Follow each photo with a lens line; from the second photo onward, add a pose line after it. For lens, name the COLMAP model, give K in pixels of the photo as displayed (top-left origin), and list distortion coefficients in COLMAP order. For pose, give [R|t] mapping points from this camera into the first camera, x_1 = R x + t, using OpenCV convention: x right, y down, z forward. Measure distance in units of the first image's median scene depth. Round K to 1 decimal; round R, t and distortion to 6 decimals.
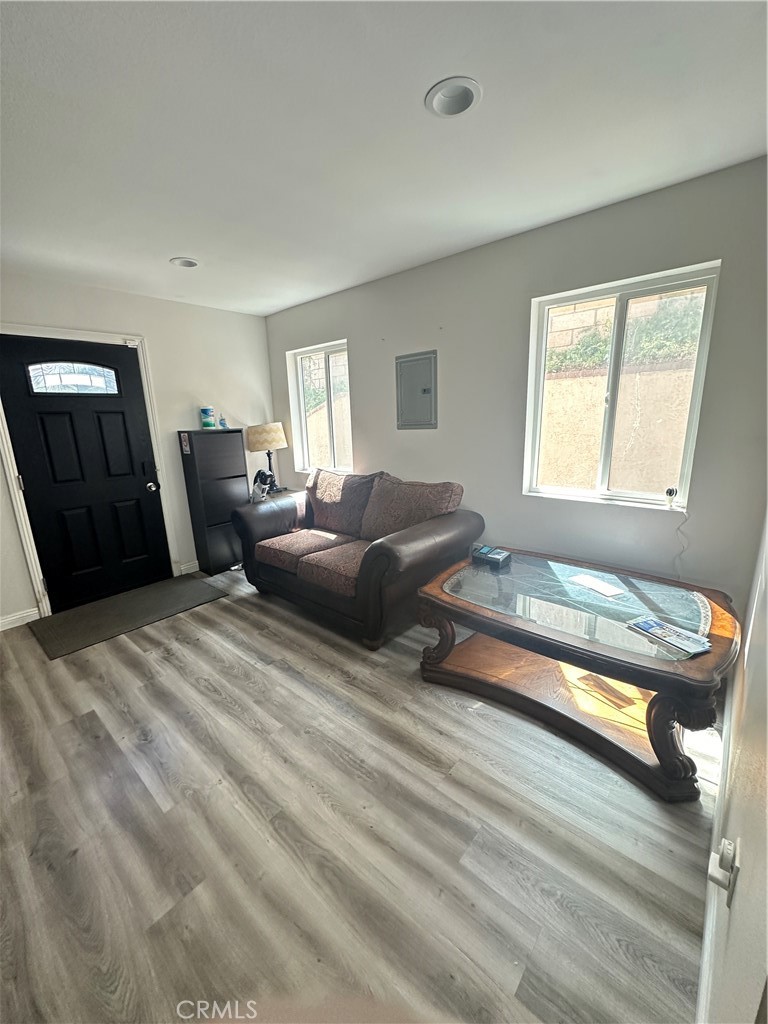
lens RADIAL K [[407.2, 0, 379.5], [0, 407.2, 515.3], [0, 0, 1]] dist [0.000906, -0.000710]
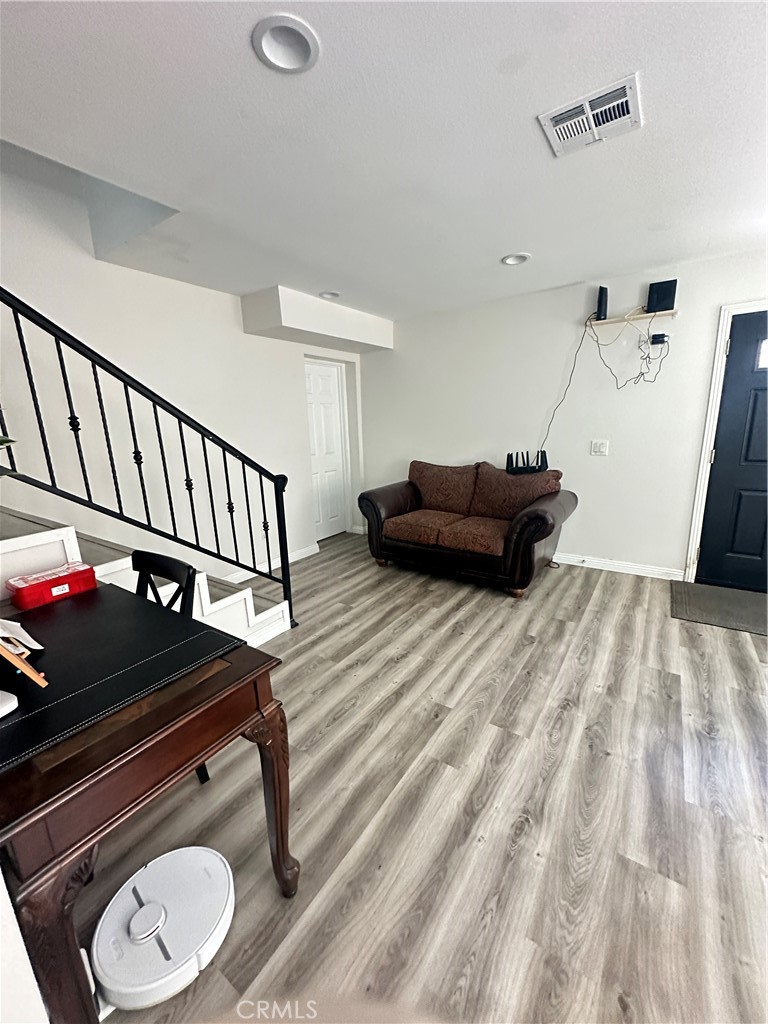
lens RADIAL K [[407.2, 0, 384.6], [0, 407.2, 513.5], [0, 0, 1]] dist [0.000906, -0.000710]
pose [[0.119164, 0.248888, -0.961174, 0.100608], [-0.205446, 0.953301, 0.221378, 0.002999], [0.971387, 0.171089, 0.164732, 0.012869]]
